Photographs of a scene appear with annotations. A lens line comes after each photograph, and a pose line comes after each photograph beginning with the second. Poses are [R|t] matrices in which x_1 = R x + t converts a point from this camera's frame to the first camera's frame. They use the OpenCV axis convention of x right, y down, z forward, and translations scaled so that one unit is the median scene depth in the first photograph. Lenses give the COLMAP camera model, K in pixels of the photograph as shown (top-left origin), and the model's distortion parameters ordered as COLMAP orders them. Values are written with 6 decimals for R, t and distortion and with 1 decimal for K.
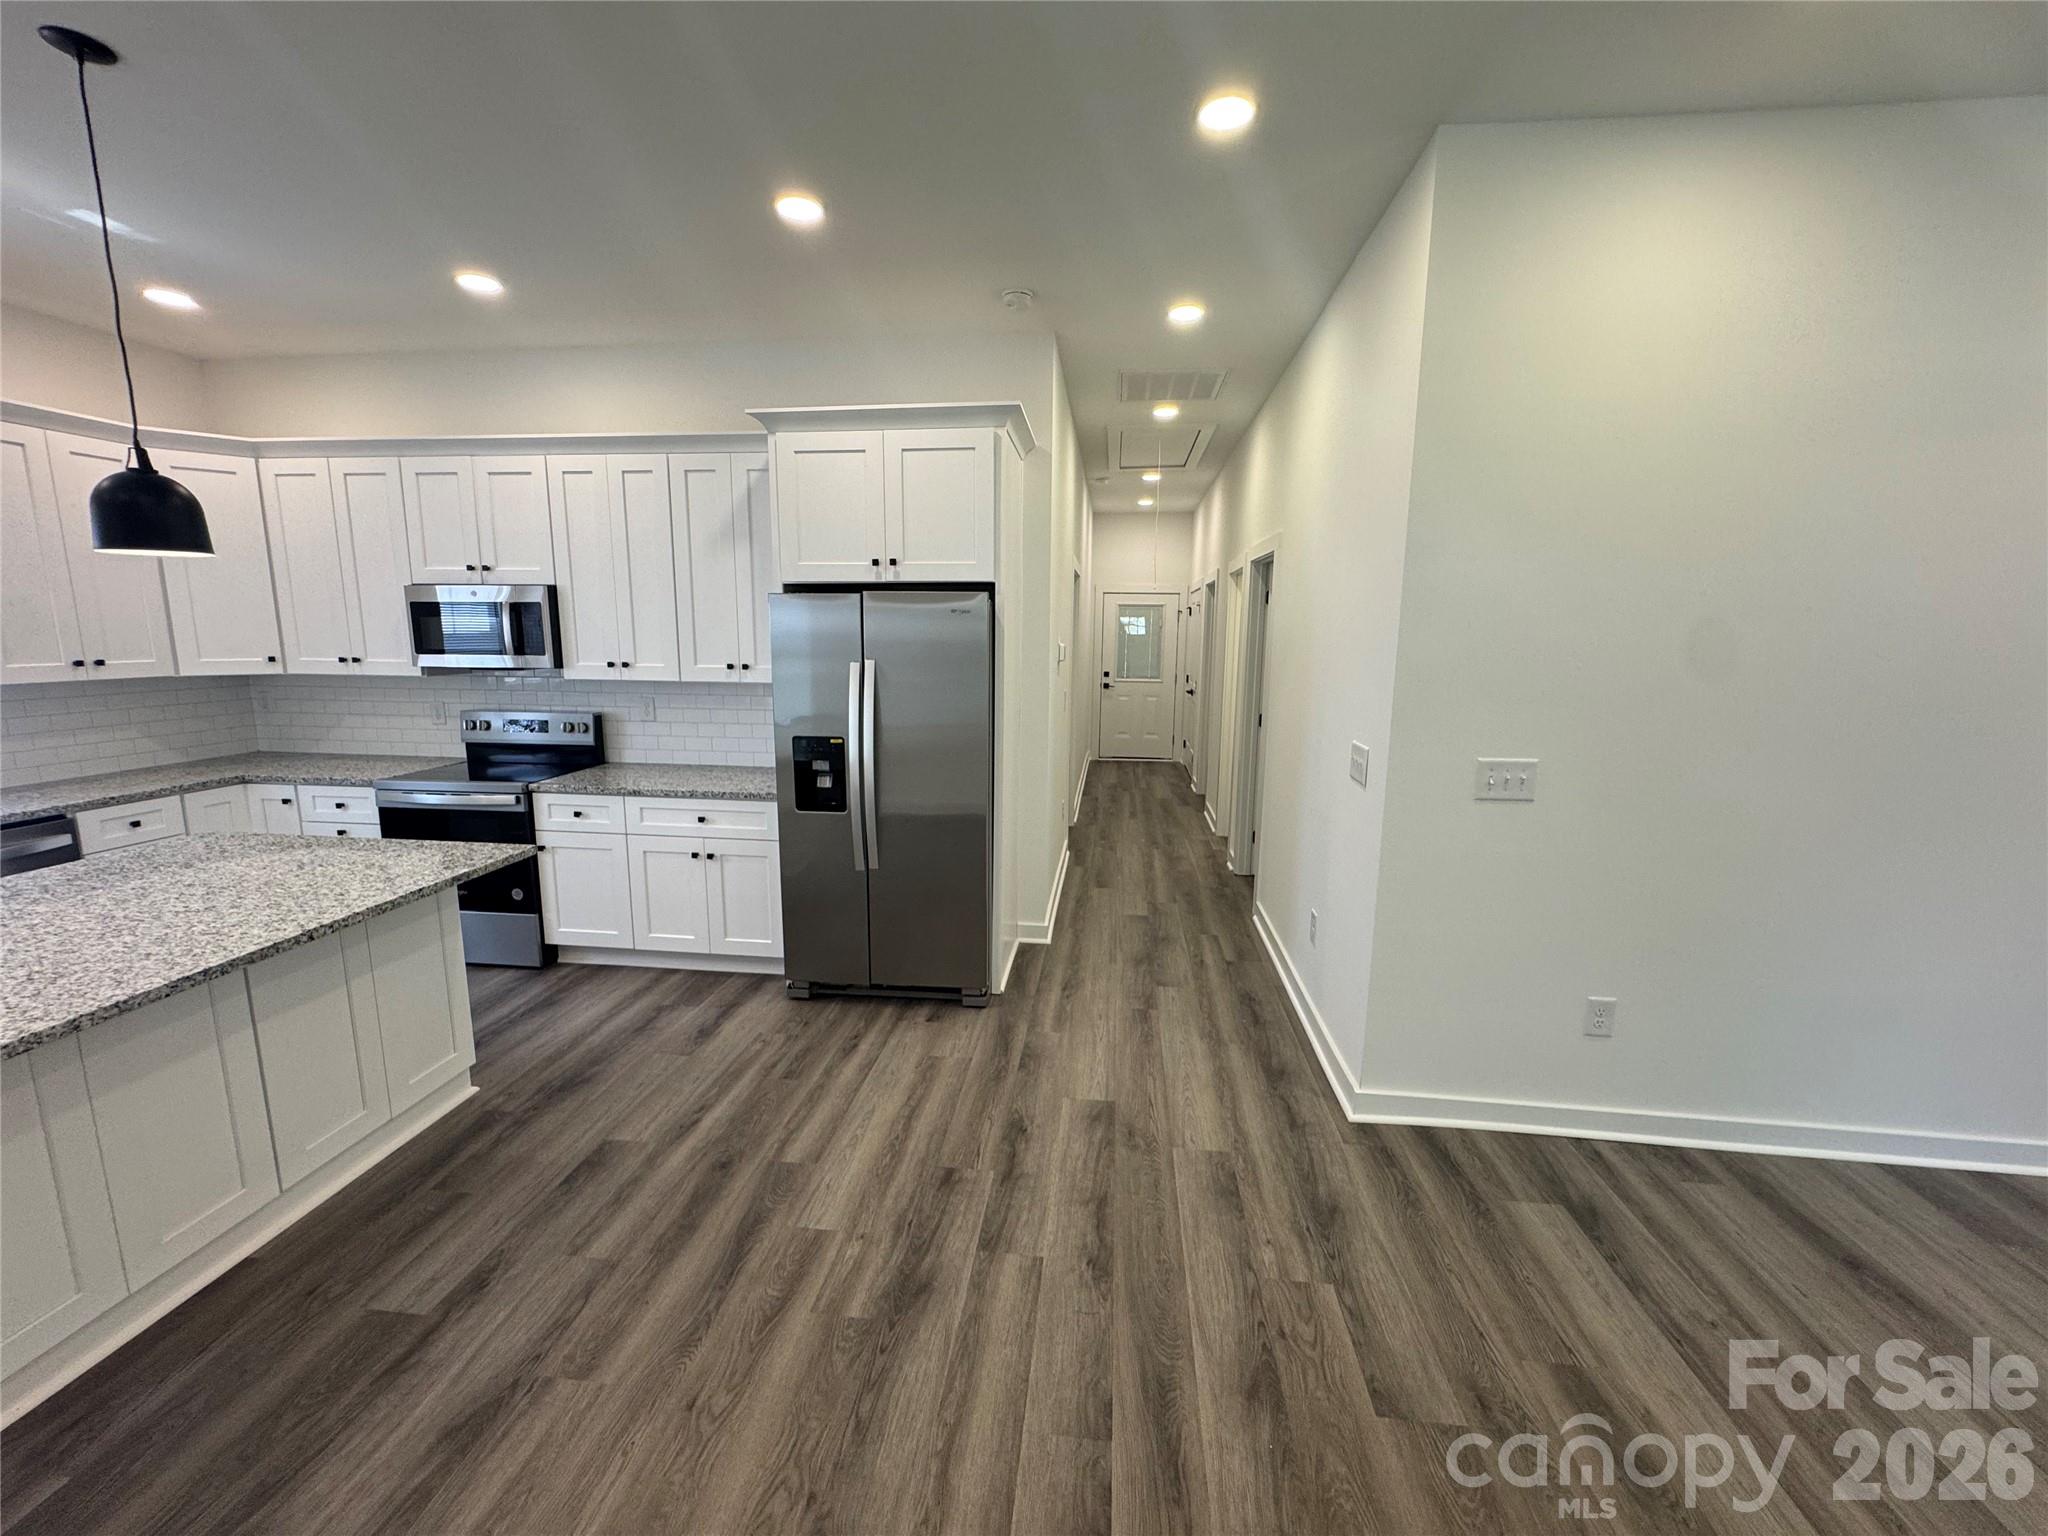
lens RADIAL K [[815.8, 0, 1016.8], [0, 815.8, 766.4], [0, 0, 1]] dist [-0.000851, -0.000033]
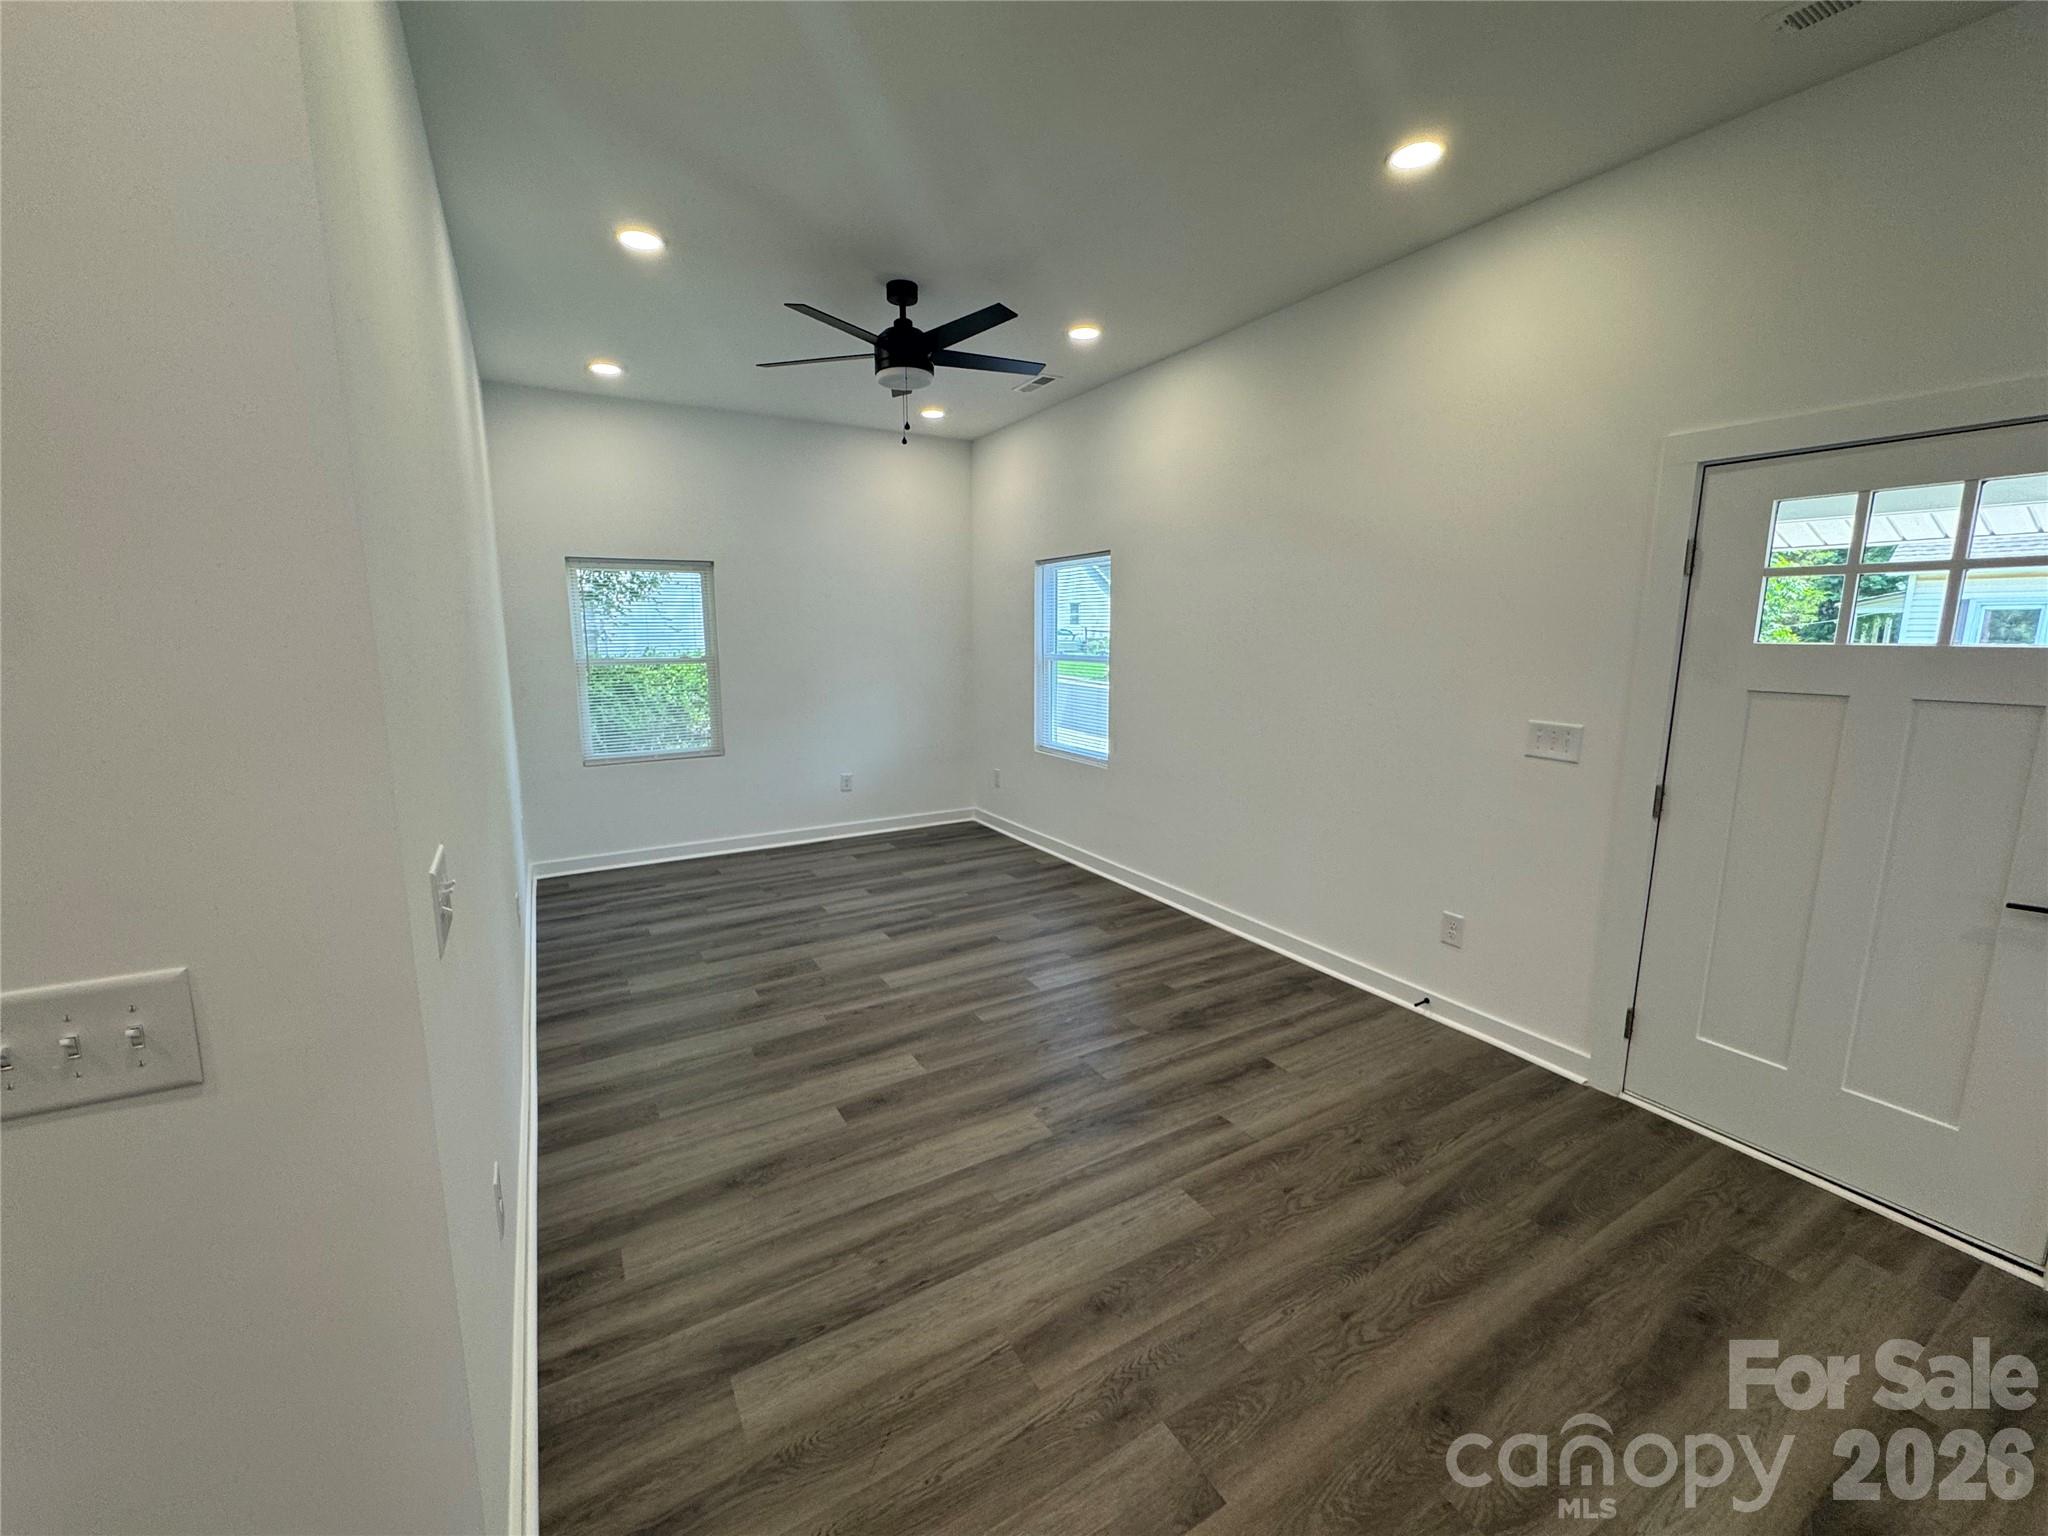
lens RADIAL K [[820.8, 0, 1020.0], [0, 820.8, 763.3], [0, 0, 1]] dist [-0.000179, 0.000070]
pose [[-0.608685, -0.139884, 0.780983, -0.002390], [0.125851, 0.954851, 0.269111, -0.168109], [-0.783367, 0.262091, -0.563599, 1.060230]]
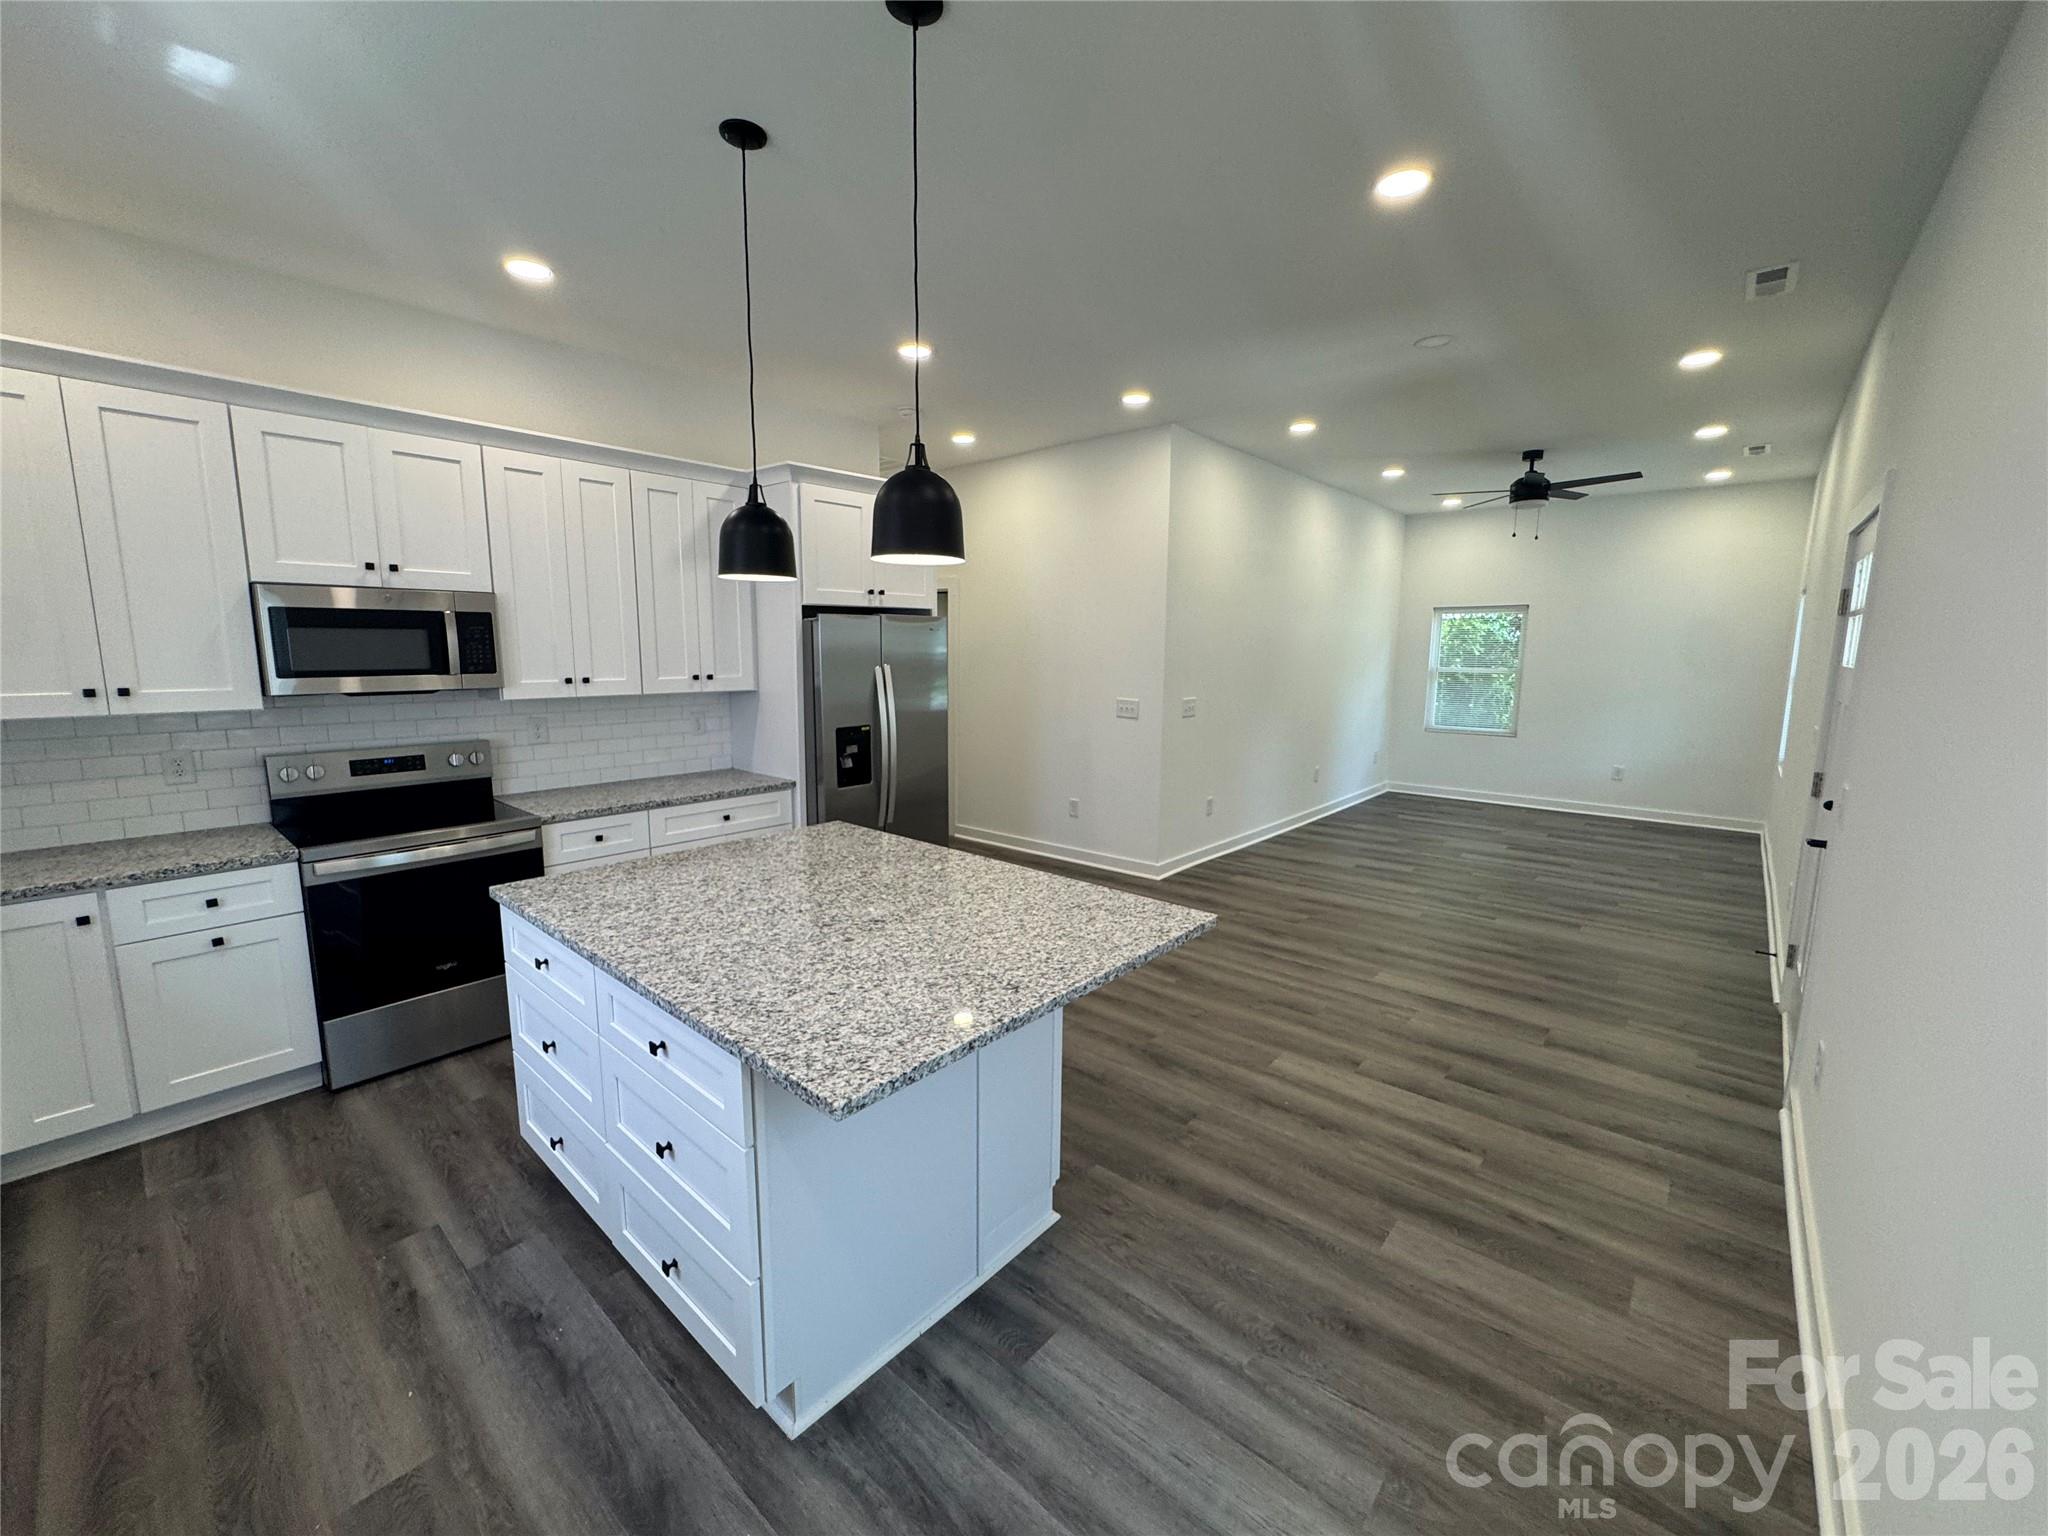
lens RADIAL K [[820.8, 0, 1020.0], [0, 820.8, 763.3], [0, 0, 1]] dist [-0.000179, 0.000070]
pose [[0.566543, -0.124019, 0.814646, -1.673974], [0.136515, 0.989075, 0.055635, -0.022478], [-0.812646, 0.079691, 0.577283, 0.077095]]
